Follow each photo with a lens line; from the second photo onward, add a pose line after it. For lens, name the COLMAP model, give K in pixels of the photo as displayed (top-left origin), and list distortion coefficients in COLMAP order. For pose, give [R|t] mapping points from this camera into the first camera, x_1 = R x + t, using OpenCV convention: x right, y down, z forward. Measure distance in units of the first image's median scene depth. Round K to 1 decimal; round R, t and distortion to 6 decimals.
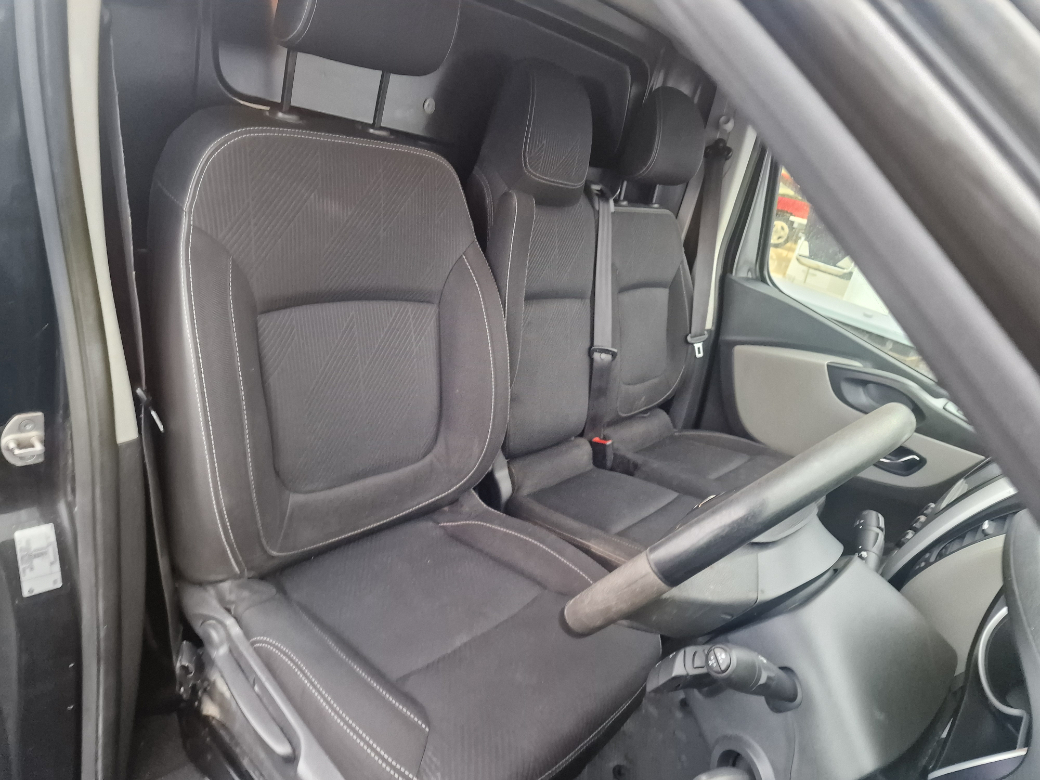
lens RADIAL K [[709.2, 0, 521.4], [0, 709.2, 396.3], [0, 0, 1]] dist [0.108561, -0.097476]
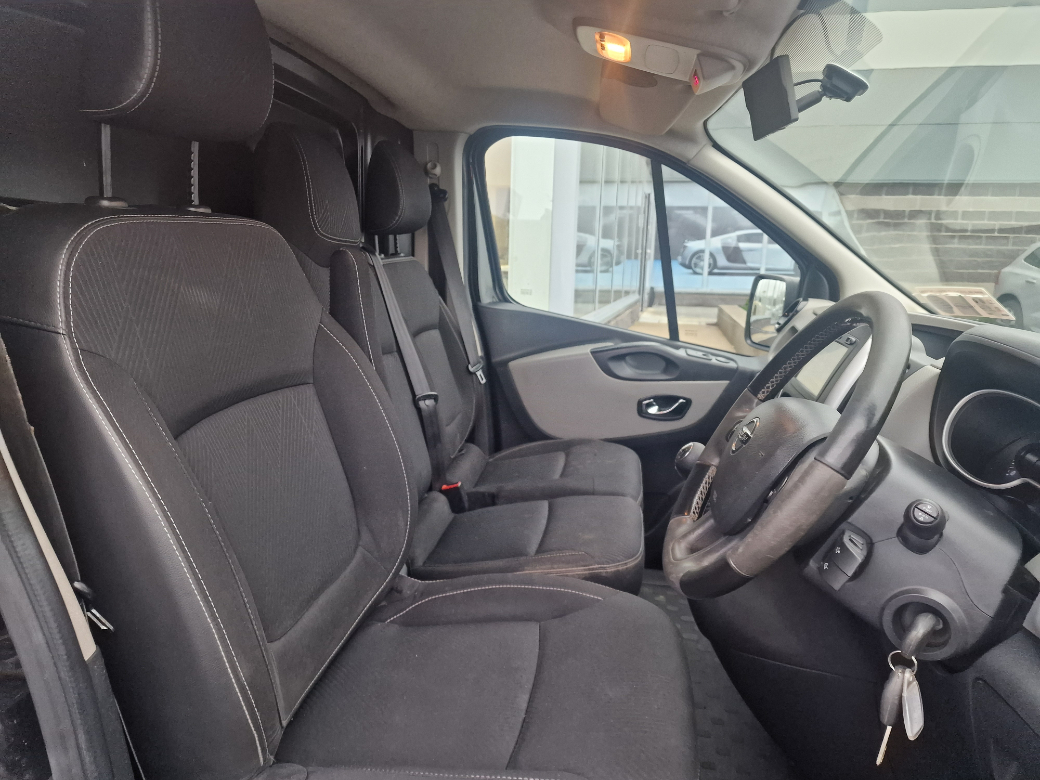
lens RADIAL K [[709.2, 0, 521.4], [0, 709.2, 396.3], [0, 0, 1]] dist [0.108561, -0.097476]
pose [[0.825301, -0.316092, 0.467936, -0.229238], [0.362139, 0.932080, -0.009083, -0.008368], [-0.433283, 0.176954, 0.883716, 0.071730]]
